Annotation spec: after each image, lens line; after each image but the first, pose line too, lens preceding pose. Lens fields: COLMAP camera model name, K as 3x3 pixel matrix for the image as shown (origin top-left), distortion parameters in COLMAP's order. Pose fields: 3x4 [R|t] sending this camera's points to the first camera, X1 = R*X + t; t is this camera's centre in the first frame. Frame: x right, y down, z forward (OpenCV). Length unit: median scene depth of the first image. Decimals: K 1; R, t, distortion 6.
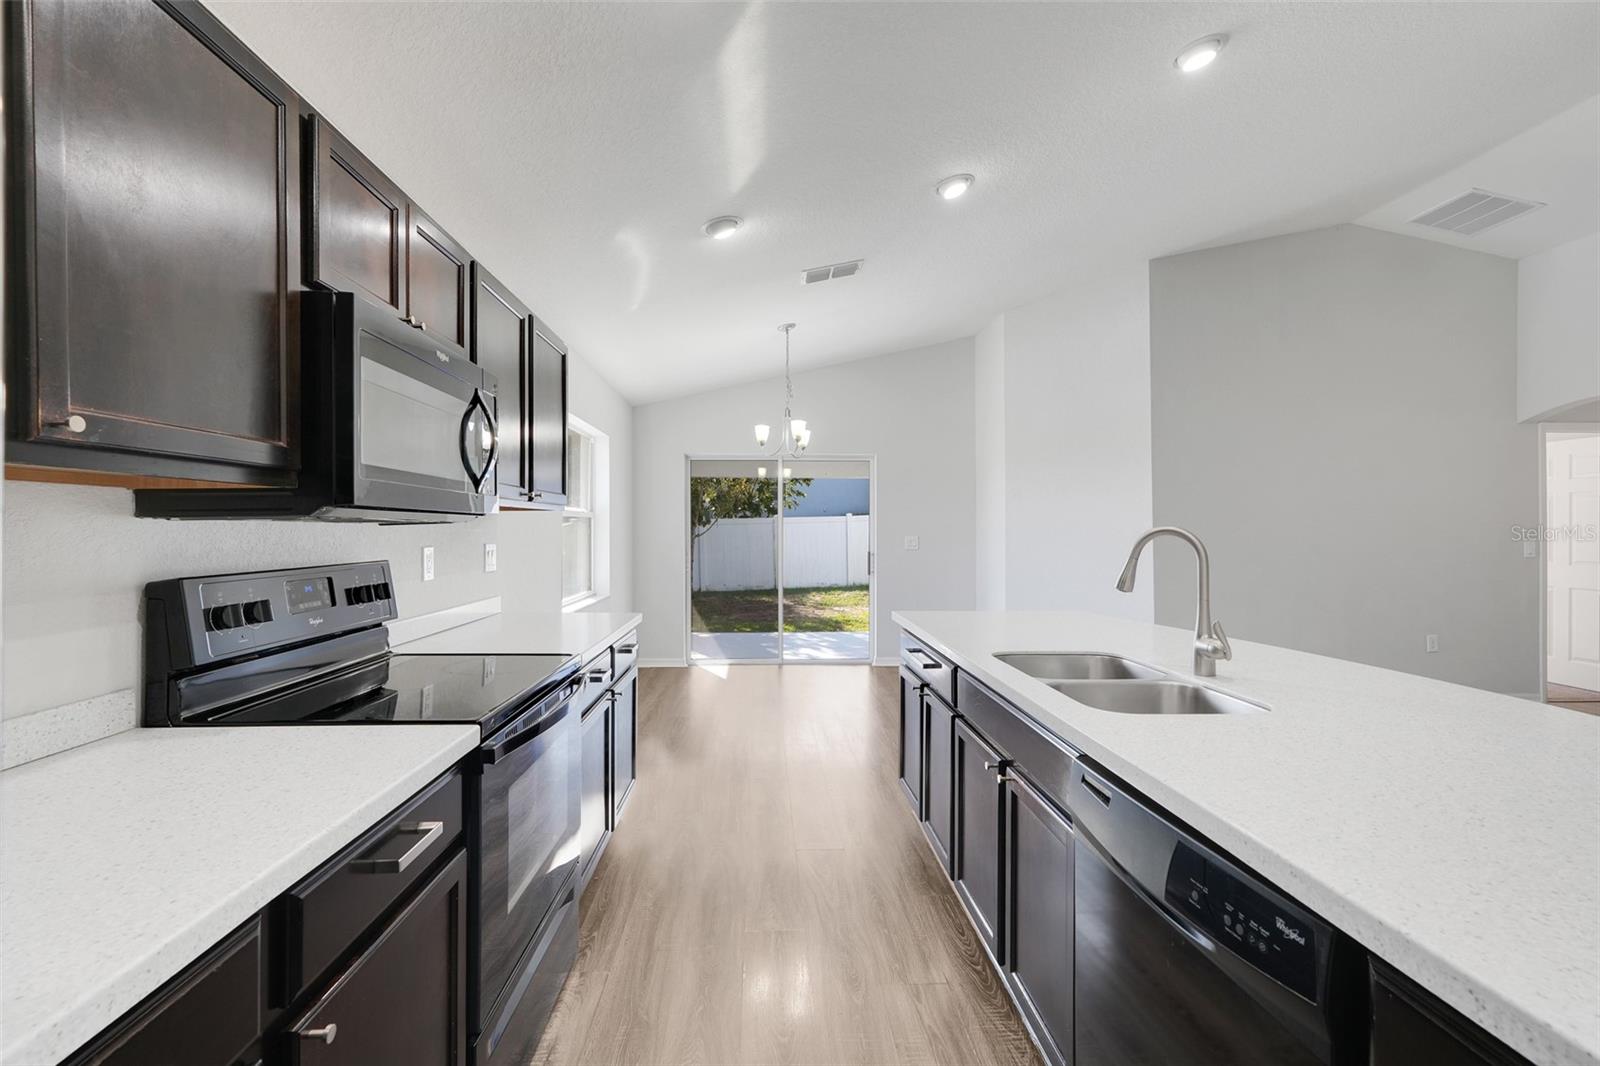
lens RADIAL K [[706.8, 0, 791.9], [0, 706.8, 526.2], [0, 0, 1]] dist [-0.010531, 0.003238]
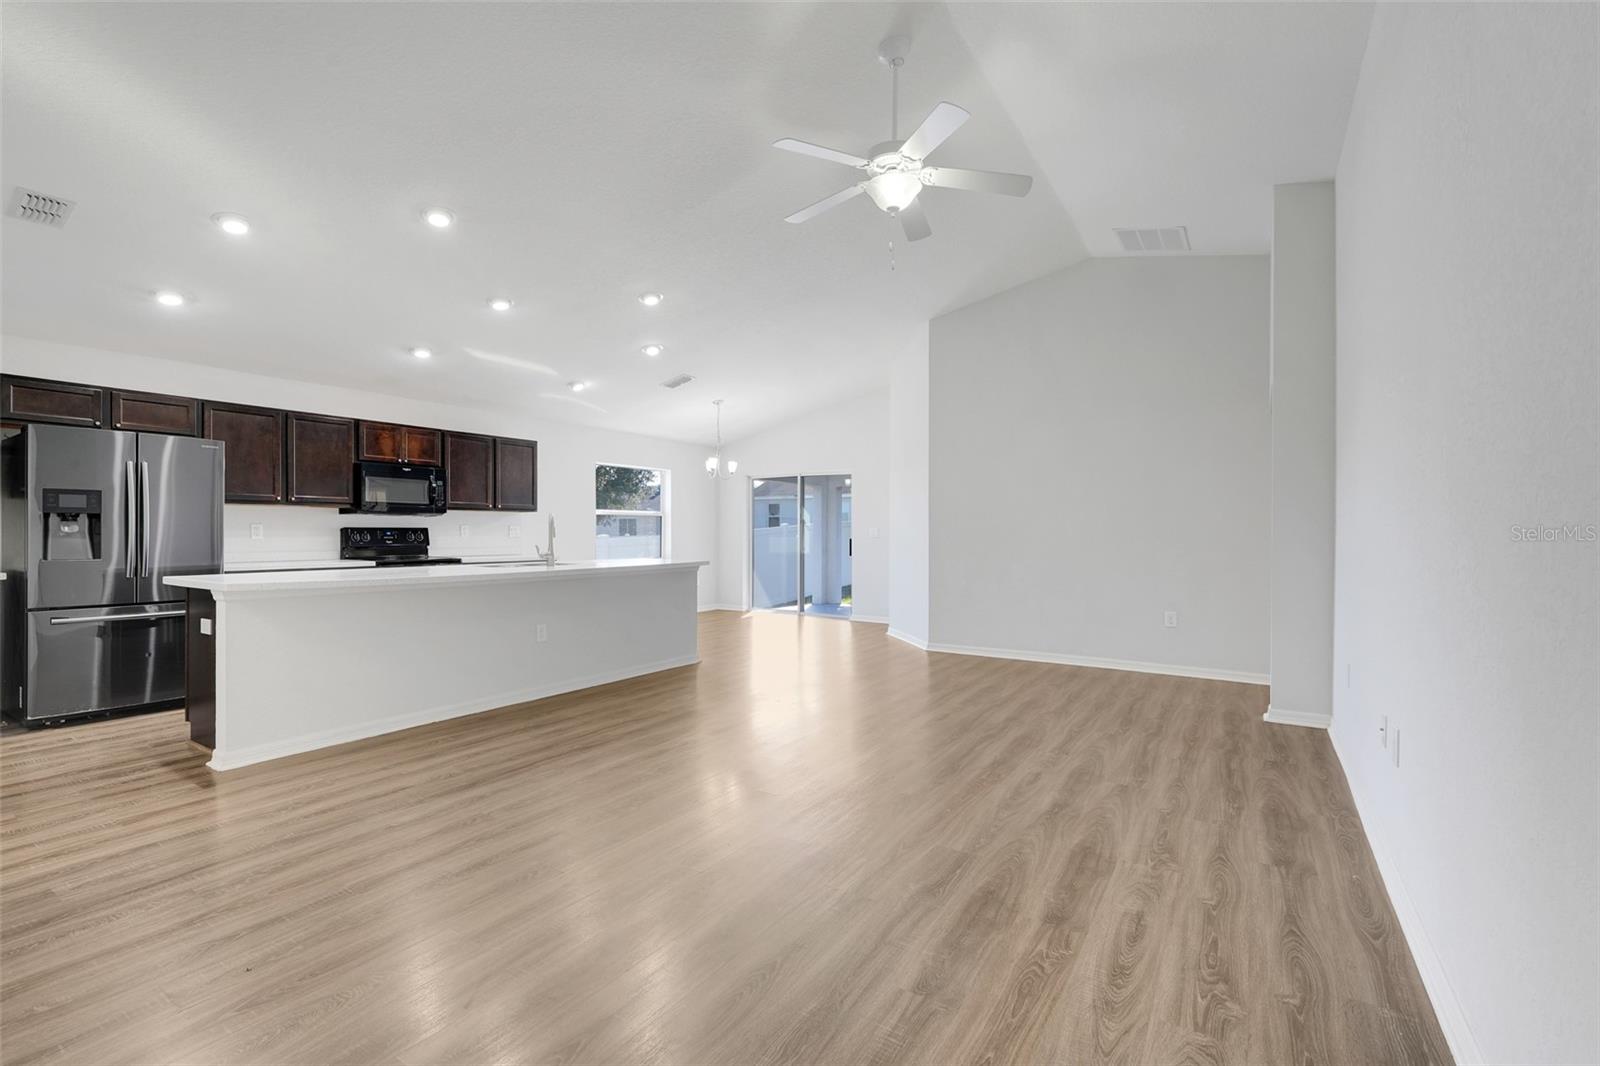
lens RADIAL K [[706.8, 0, 792.2], [0, 706.8, 533.1], [0, 0, 1]] dist [-0.010531, 0.003238]
pose [[0.805834, 0.002964, -0.592134, 1.404861], [0.001774, 0.999971, 0.007419, 0.028456], [0.592139, -0.007029, 0.805805, -0.331807]]
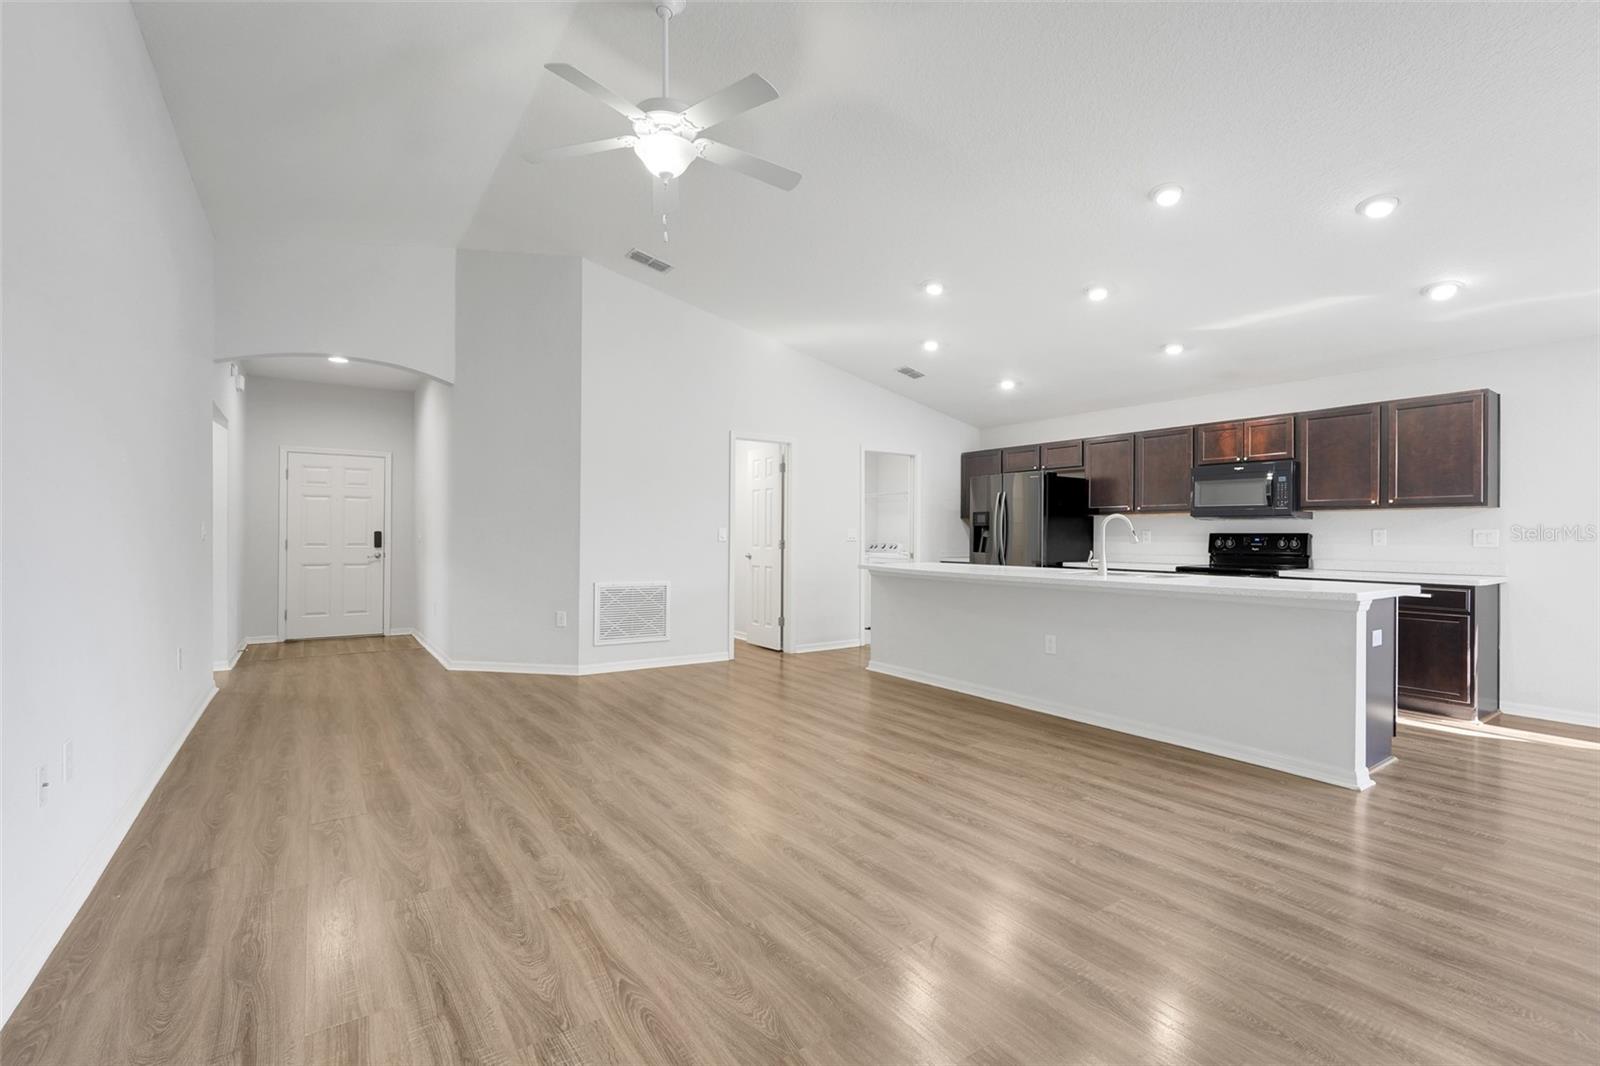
lens RADIAL K [[706.8, 0, 797.8], [0, 706.8, 535.3], [0, 0, 1]] dist [-0.010531, 0.003238]
pose [[-0.852817, -0.006817, -0.522166, 1.272568], [-0.003551, 0.999967, -0.007255, 0.044179], [0.522198, -0.004333, -0.852813, 1.167282]]
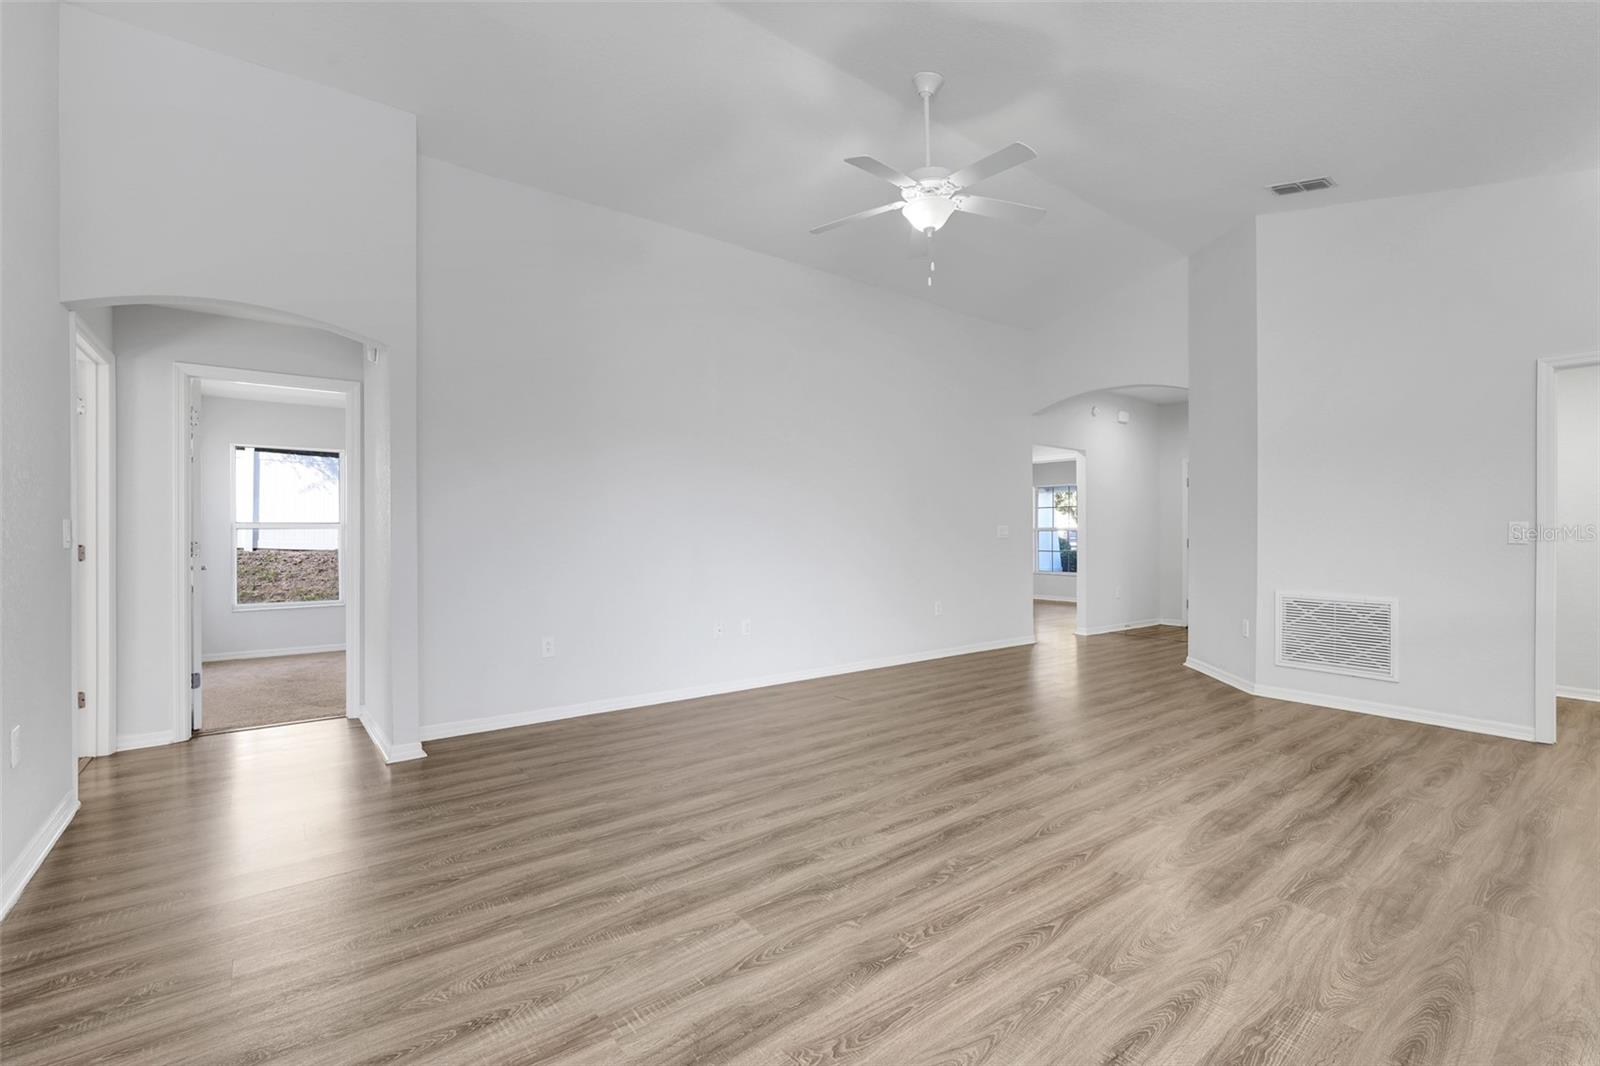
lens RADIAL K [[706.8, 0, 798.1], [0, 706.8, 538.8], [0, 0, 1]] dist [-0.010531, 0.003238]
pose [[-0.562893, -0.005756, 0.826510, 0.332179], [-0.004370, 0.999983, 0.003988, 0.041095], [-0.826518, -0.001367, -0.562908, 1.088614]]
